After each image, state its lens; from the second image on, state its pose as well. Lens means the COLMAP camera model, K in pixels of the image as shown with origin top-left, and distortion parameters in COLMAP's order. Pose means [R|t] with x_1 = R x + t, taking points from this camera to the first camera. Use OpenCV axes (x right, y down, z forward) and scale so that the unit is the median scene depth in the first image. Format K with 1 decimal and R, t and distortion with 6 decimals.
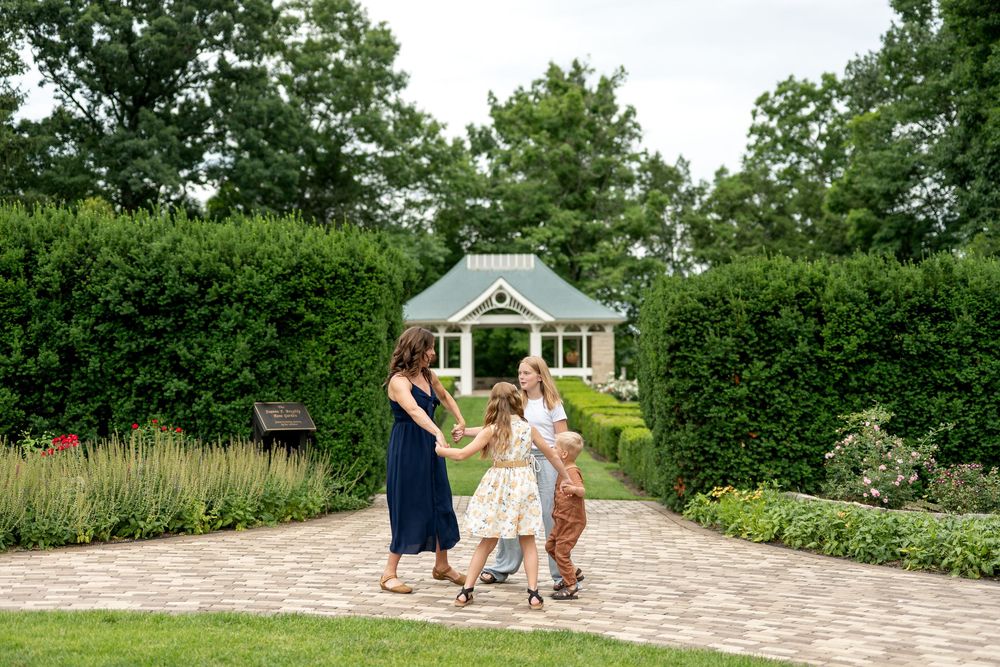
lens RADIAL K [[1392.6, 0, 500.0], [0, 1392.6, 333.5], [0, 0, 1]] dist [-0.007735, 0.025066]
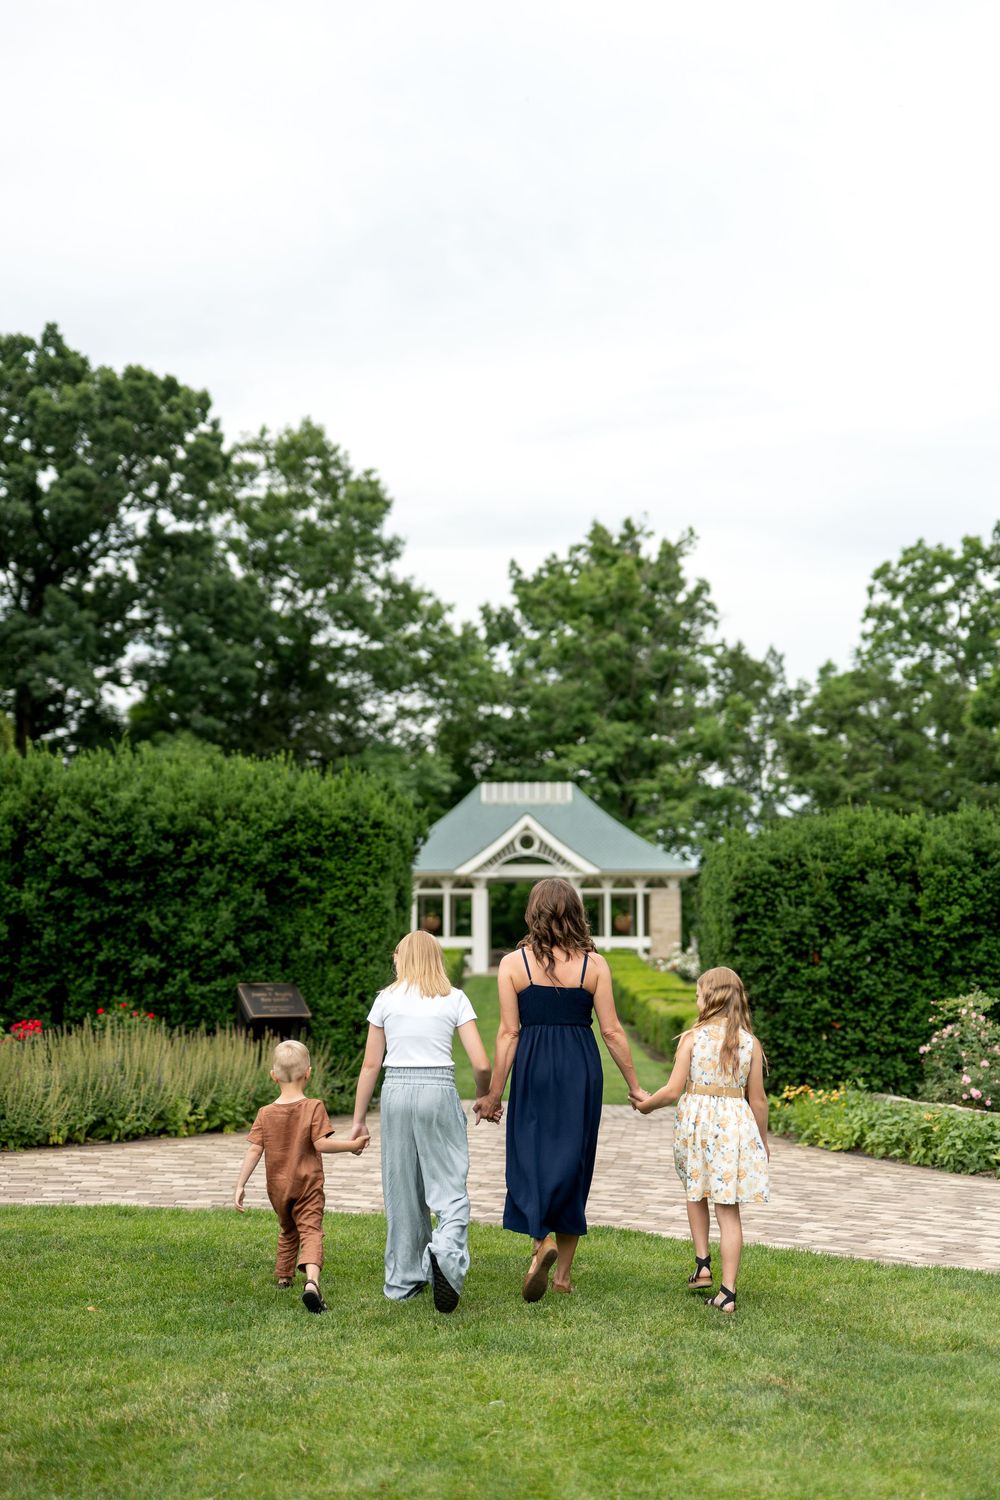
lens RADIAL K [[2244.8, 0, 490.6], [0, 2244.8, 710.7], [0, 0, 1]] dist [-0.026290, 0.052465]
pose [[0.999933, 0.002439, -0.011341, -0.005168], [-0.003239, 0.997467, -0.071058, -0.009958], [0.011139, 0.071090, 0.997408, -0.189590]]
